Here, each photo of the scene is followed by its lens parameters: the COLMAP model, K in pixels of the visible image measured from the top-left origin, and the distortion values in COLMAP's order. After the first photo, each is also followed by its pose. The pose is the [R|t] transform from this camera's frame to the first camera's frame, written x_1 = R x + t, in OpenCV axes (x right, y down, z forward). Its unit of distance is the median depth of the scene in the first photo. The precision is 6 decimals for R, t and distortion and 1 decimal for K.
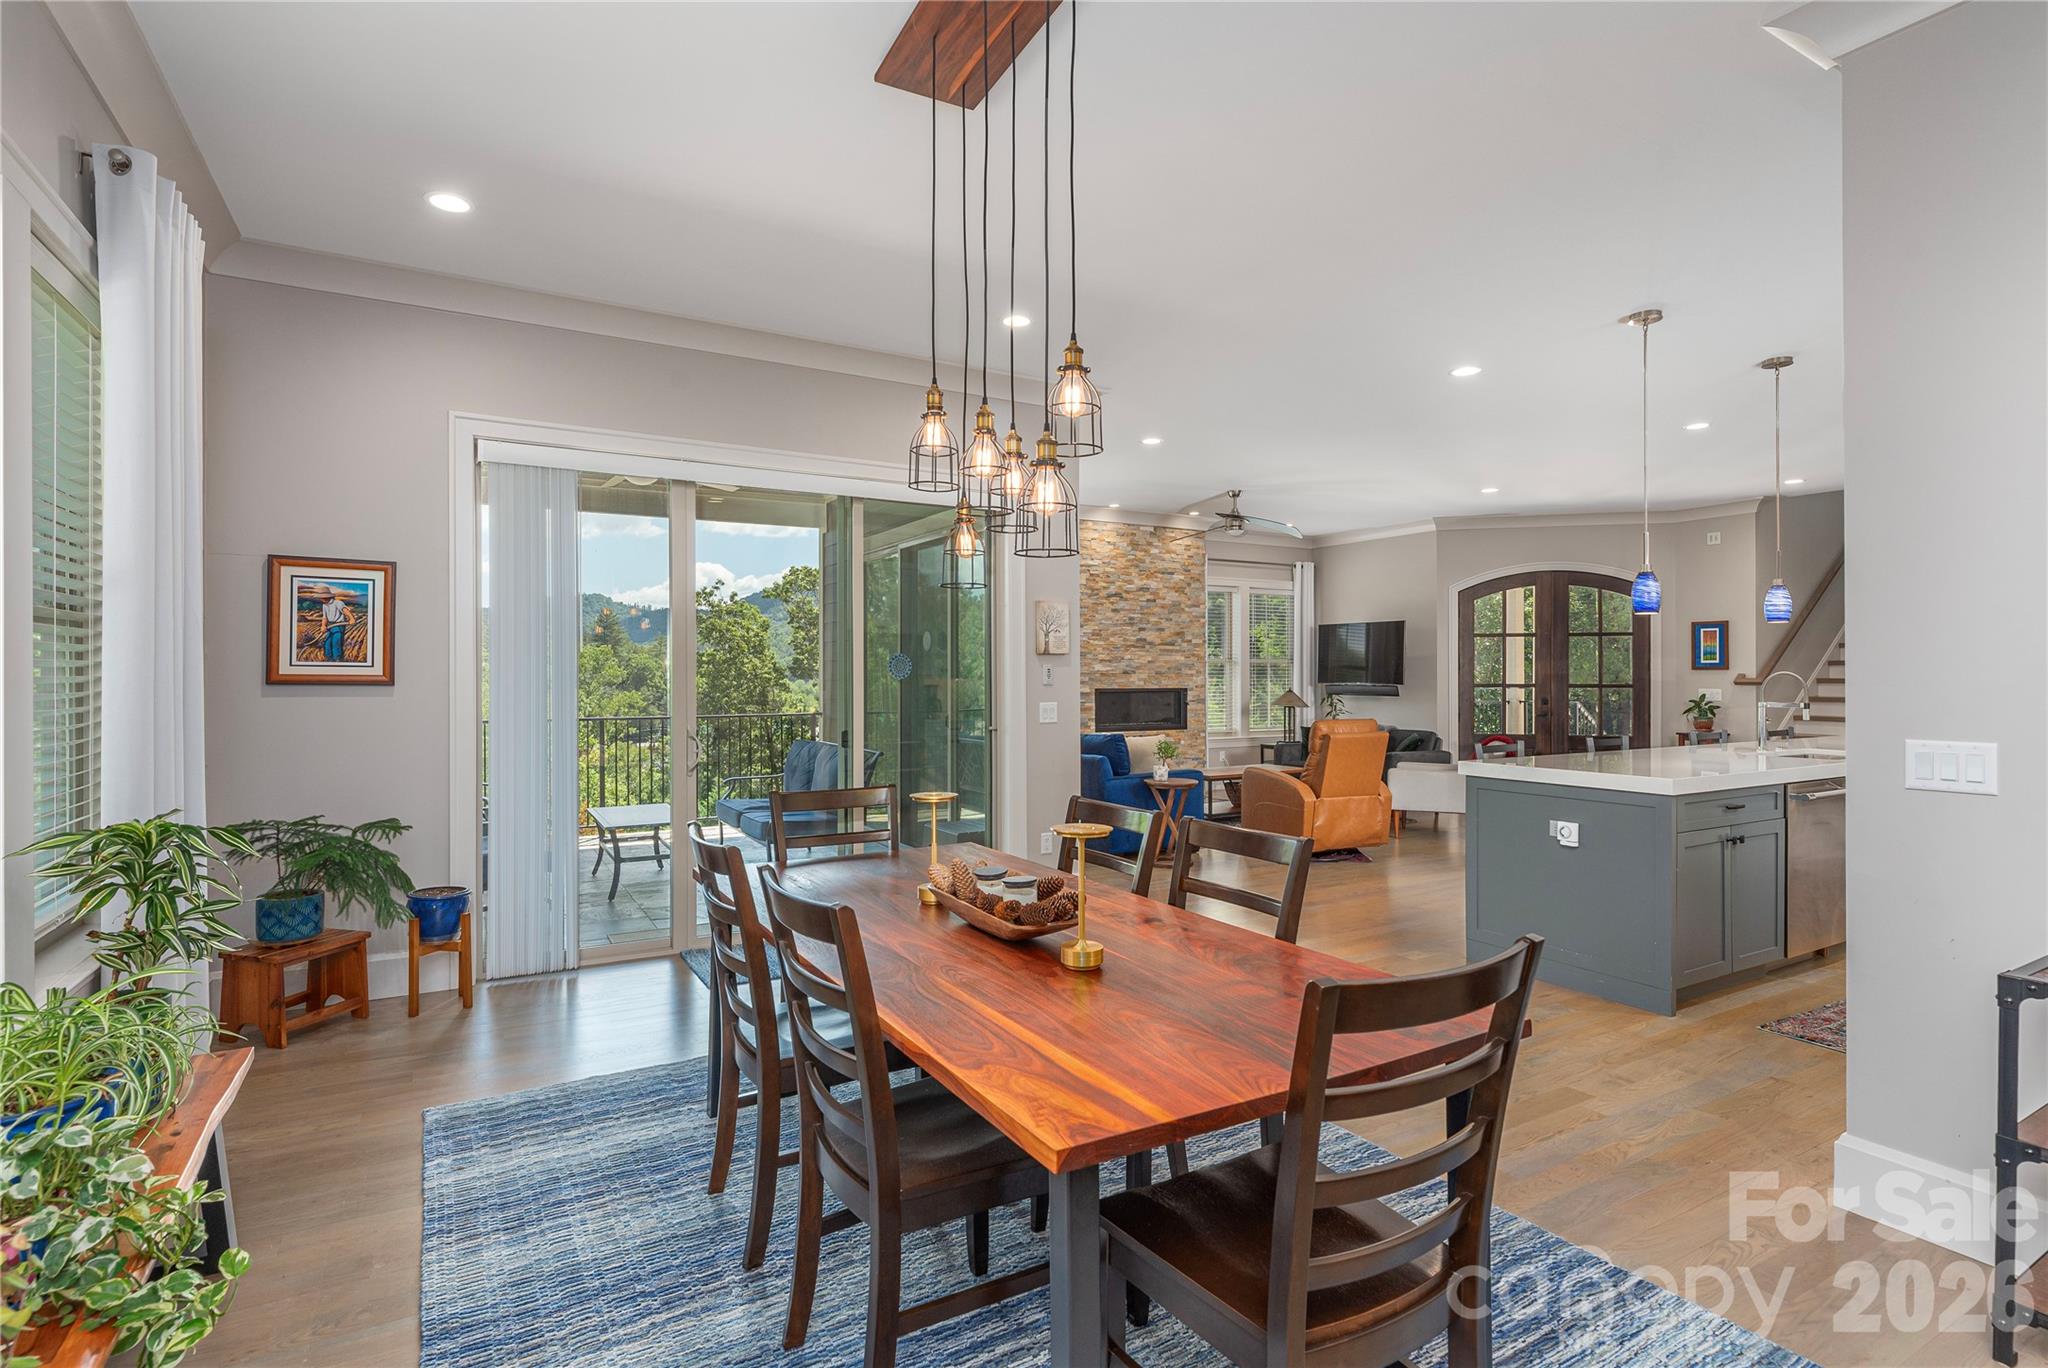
lens RADIAL K [[1012.1, 0, 1024.0], [0, 1012.1, 684.0], [0, 0, 1]] dist [-0.000038, 0.000179]
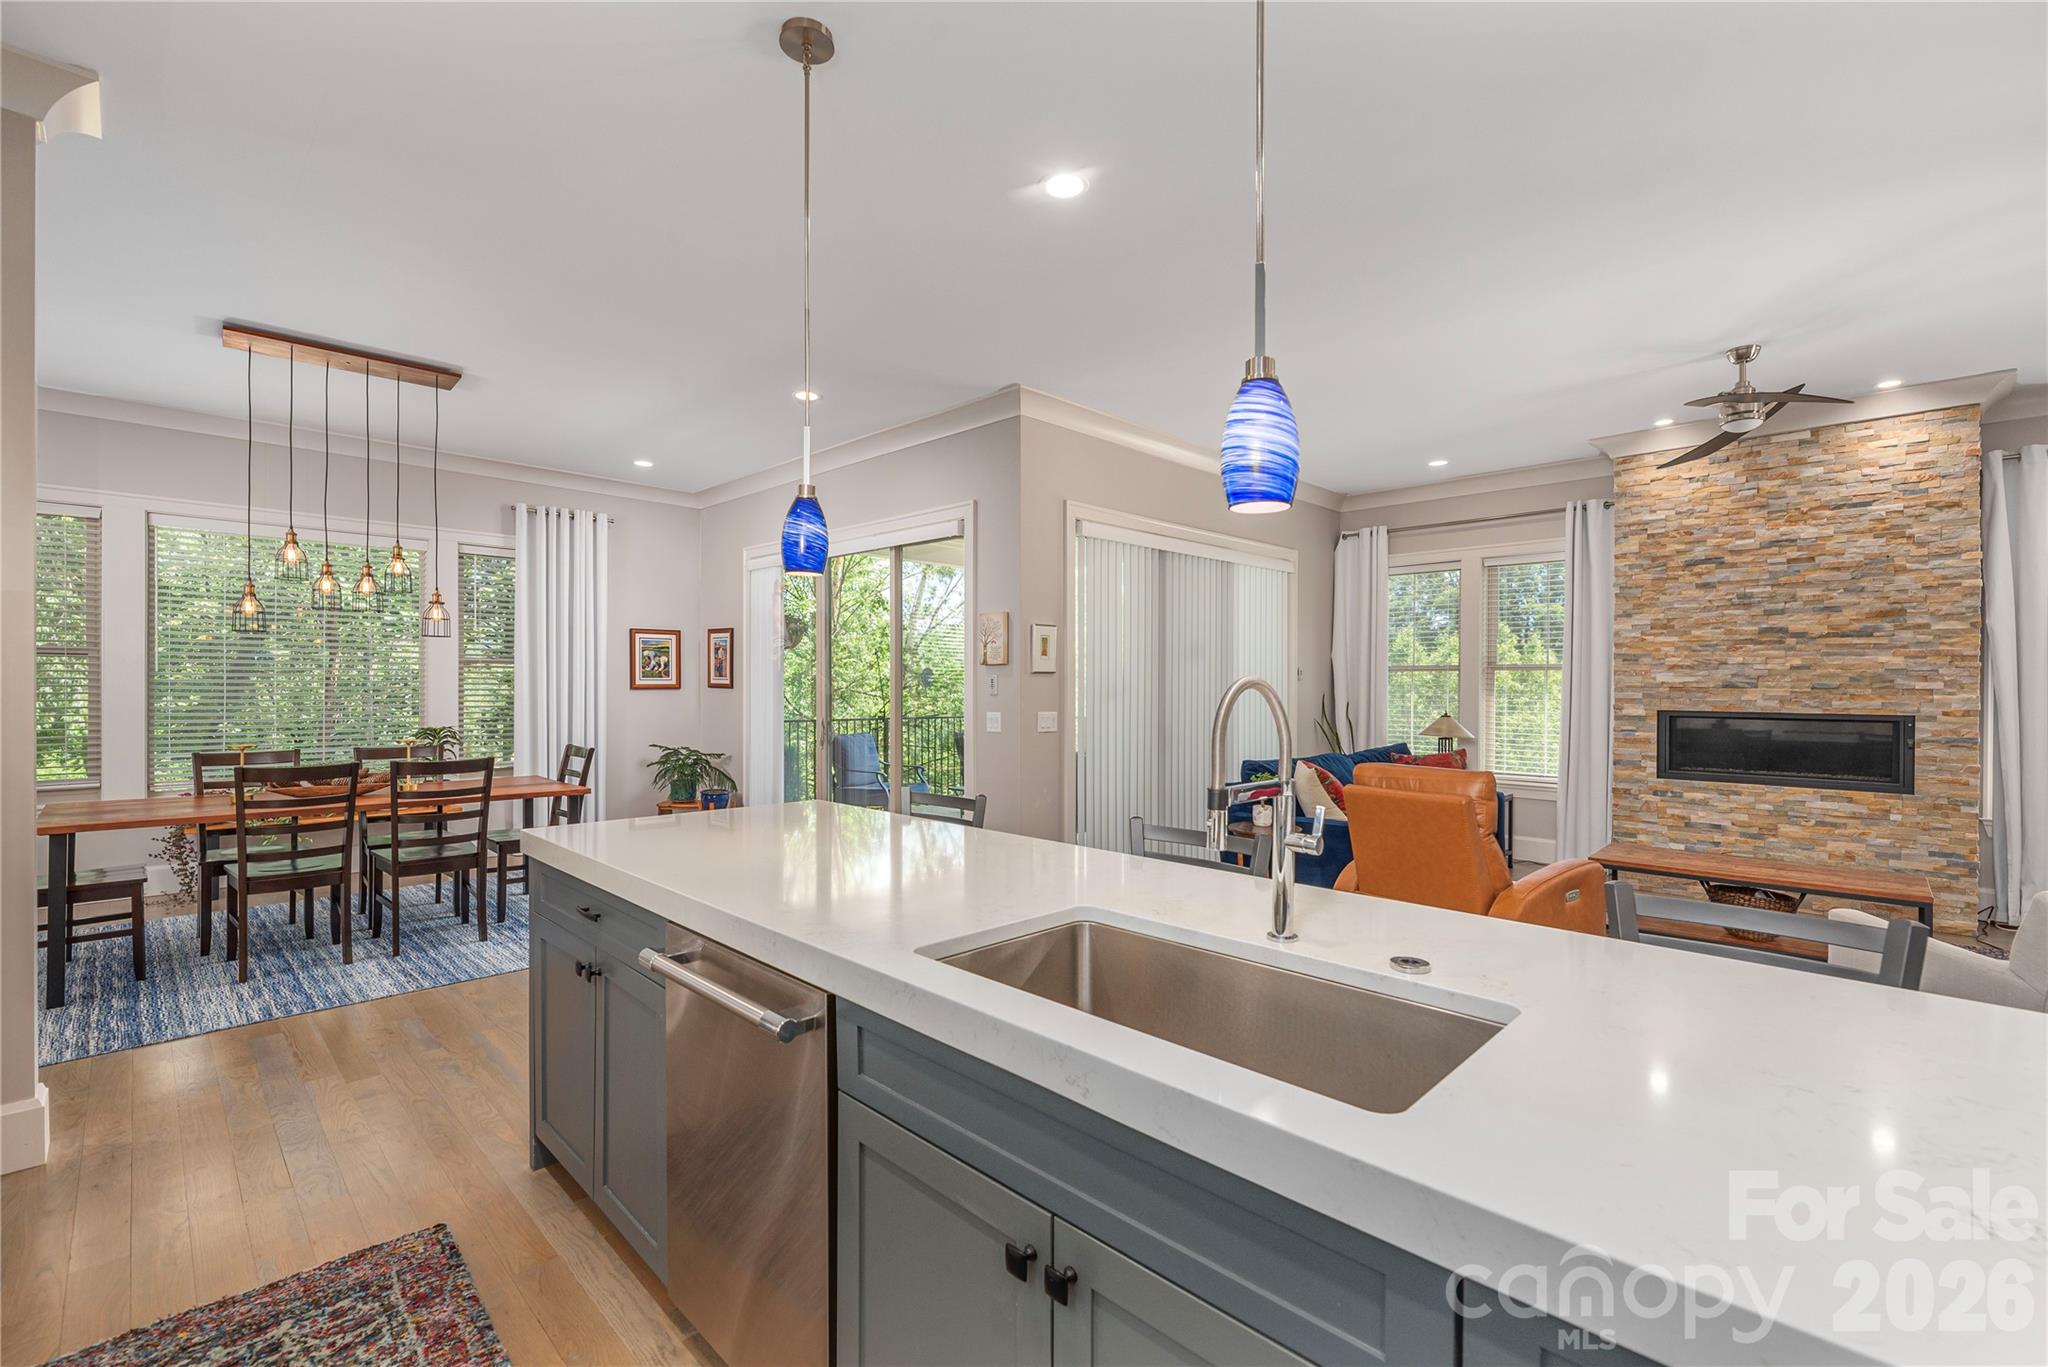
lens RADIAL K [[891.9, 0, 1024.0], [0, 891.9, 683.5], [0, 0, 1]] dist [-0.000372, 0.000002]
pose [[0.259706, 0.000307, -0.965688, 0.506235], [-0.013870, 0.999898, -0.003412, -0.004924], [0.965588, 0.014281, 0.259683, 0.451764]]
